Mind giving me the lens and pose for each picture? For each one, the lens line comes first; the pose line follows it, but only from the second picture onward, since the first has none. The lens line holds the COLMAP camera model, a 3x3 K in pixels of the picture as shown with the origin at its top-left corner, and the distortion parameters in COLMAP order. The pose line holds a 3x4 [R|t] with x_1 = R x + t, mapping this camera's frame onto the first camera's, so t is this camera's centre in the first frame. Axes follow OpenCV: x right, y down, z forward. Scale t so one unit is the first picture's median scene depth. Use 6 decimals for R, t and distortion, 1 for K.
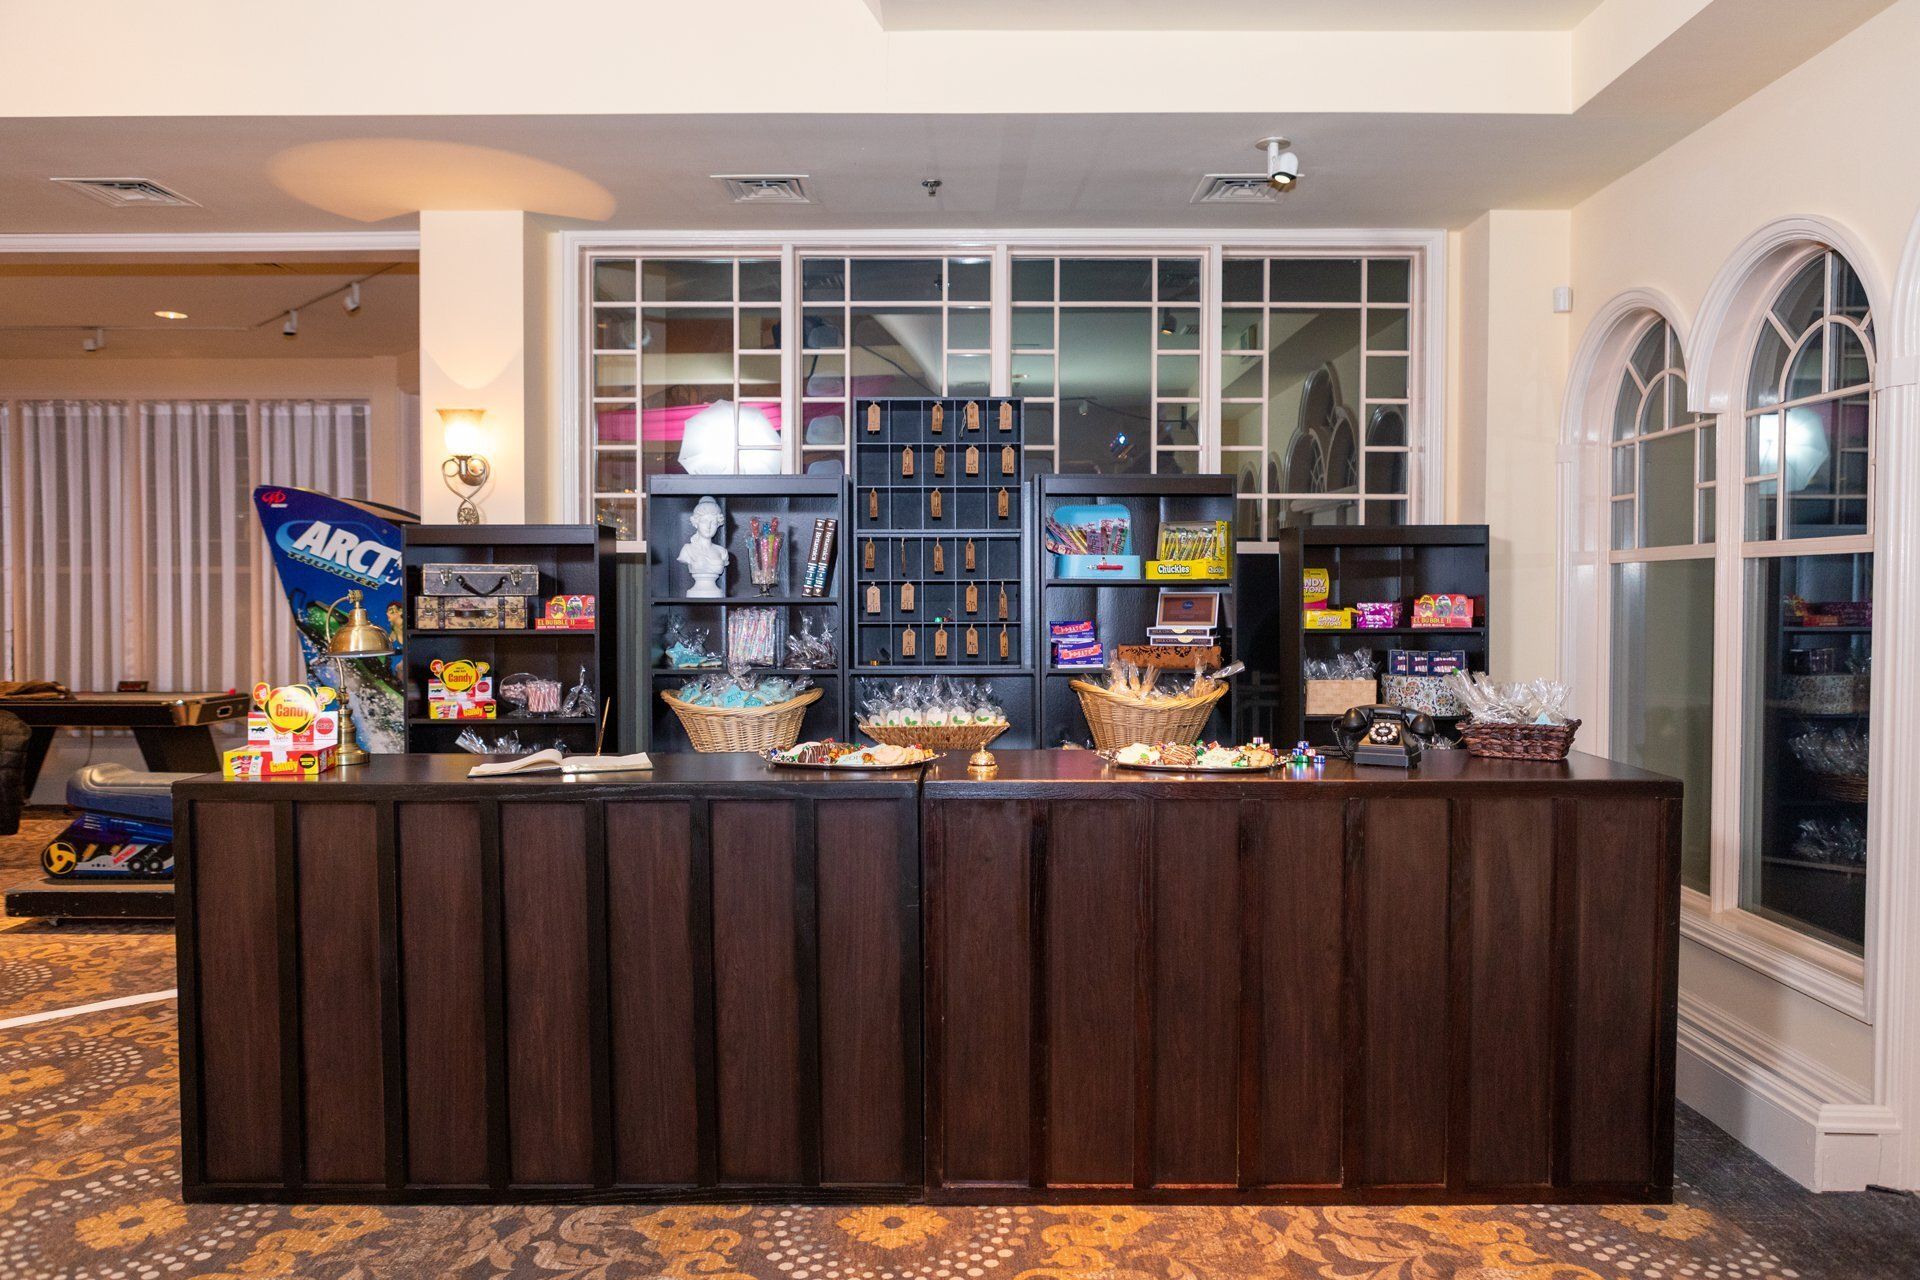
lens RADIAL K [[1655.9, 0, 952.0], [0, 1655.9, 573.7], [0, 0, 1]] dist [-0.007217, 0.000109]
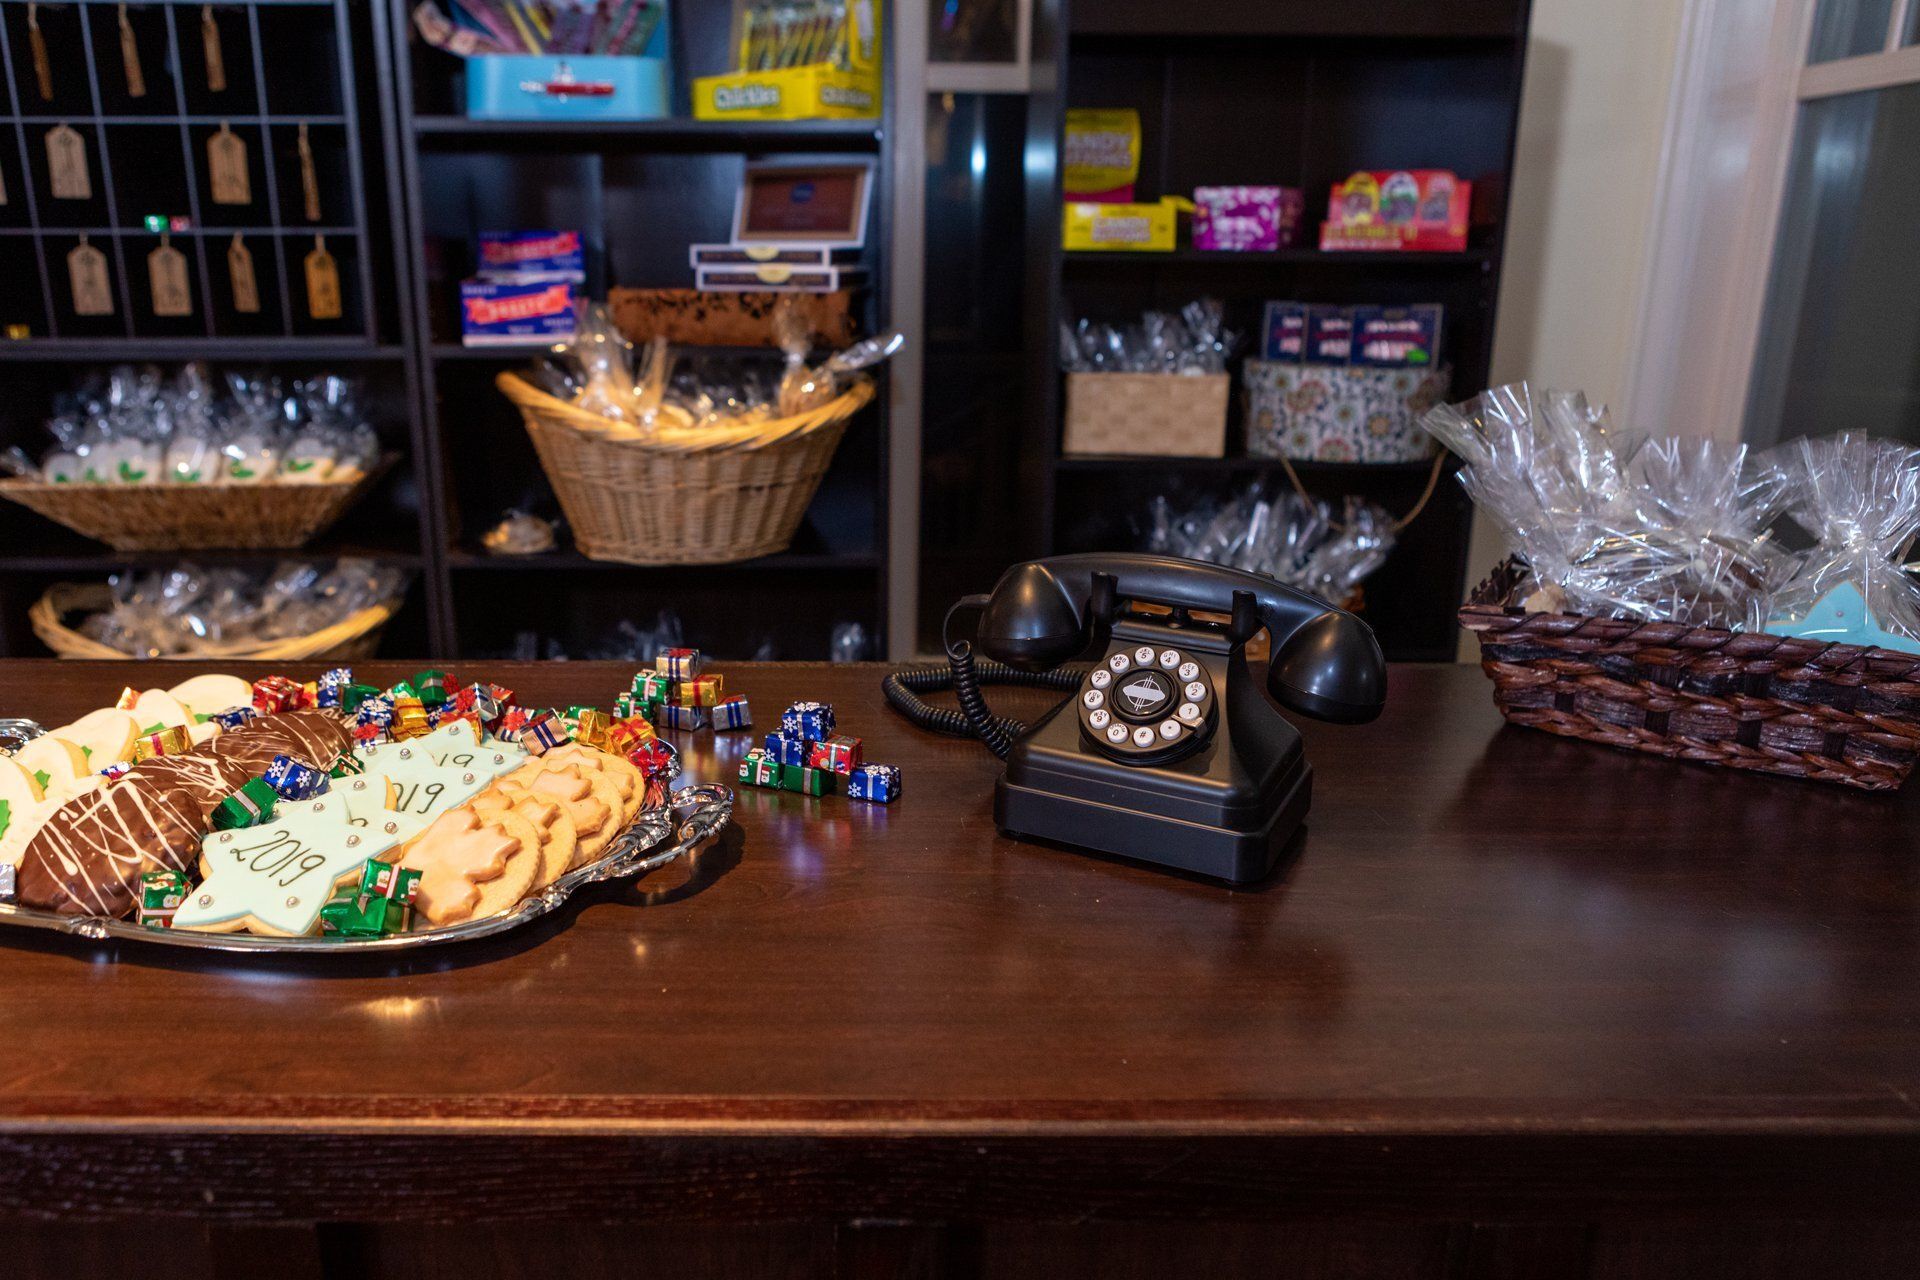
lens RADIAL K [[1348.3, 0, 952.2], [0, 1348.3, 630.8], [0, 0, 1]] dist [-0.025578, 0.000883]
pose [[0.999957, 0.002384, 0.009000, 0.182543], [-0.004848, 0.958575, 0.284799, 0.028986], [-0.007948, -0.284830, 0.958545, 0.650507]]
